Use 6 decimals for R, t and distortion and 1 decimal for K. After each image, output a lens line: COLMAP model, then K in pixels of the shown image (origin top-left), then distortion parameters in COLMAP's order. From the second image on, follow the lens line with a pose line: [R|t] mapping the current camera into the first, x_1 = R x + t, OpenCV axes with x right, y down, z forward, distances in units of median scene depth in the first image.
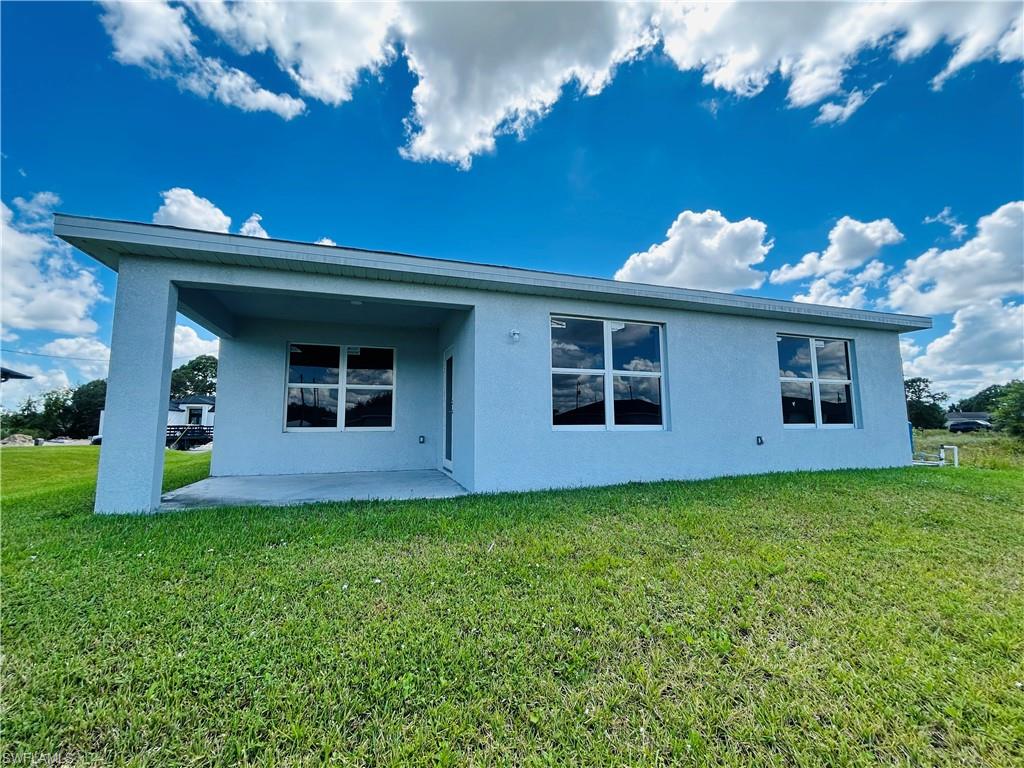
lens RADIAL K [[372.9, 0, 512.0], [0, 372.9, 384.0], [0, 0, 1]] dist [0.000290, 0.000009]
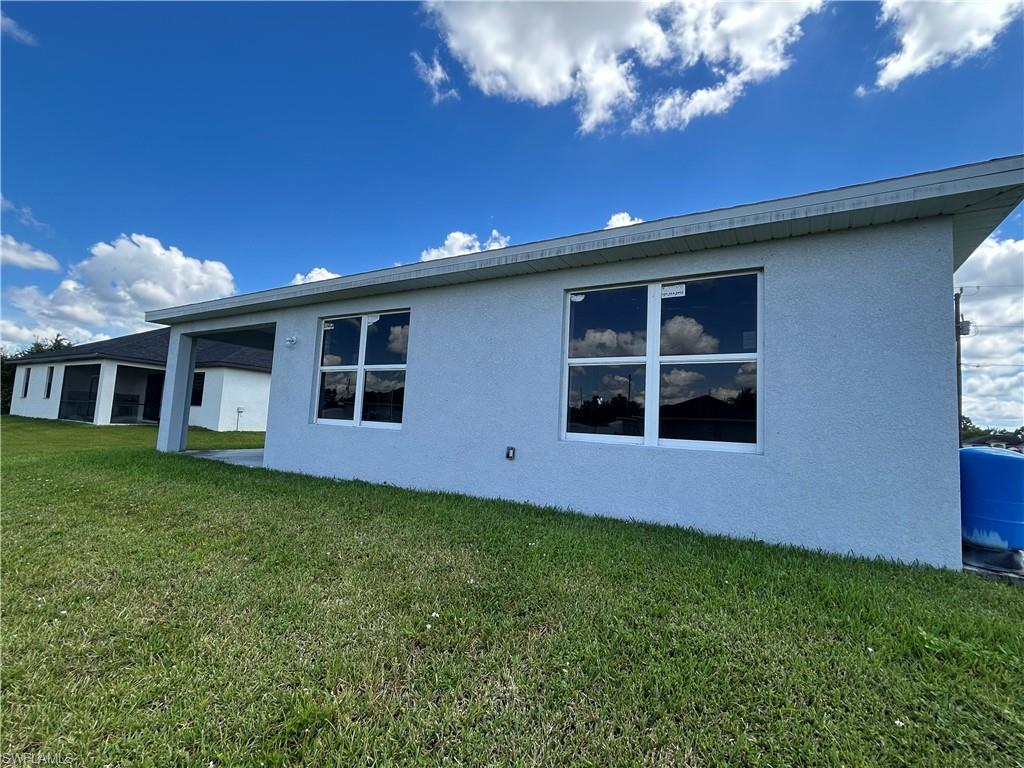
lens RADIAL K [[482.5, 0, 512.0], [0, 482.5, 384.0], [0, 0, 1]] dist [0.001717, 0.000105]
pose [[0.673633, -0.028392, -0.738520, 1.294687], [0.025229, 0.999563, -0.015416, 0.036408], [0.738635, -0.008247, 0.674055, 0.381817]]
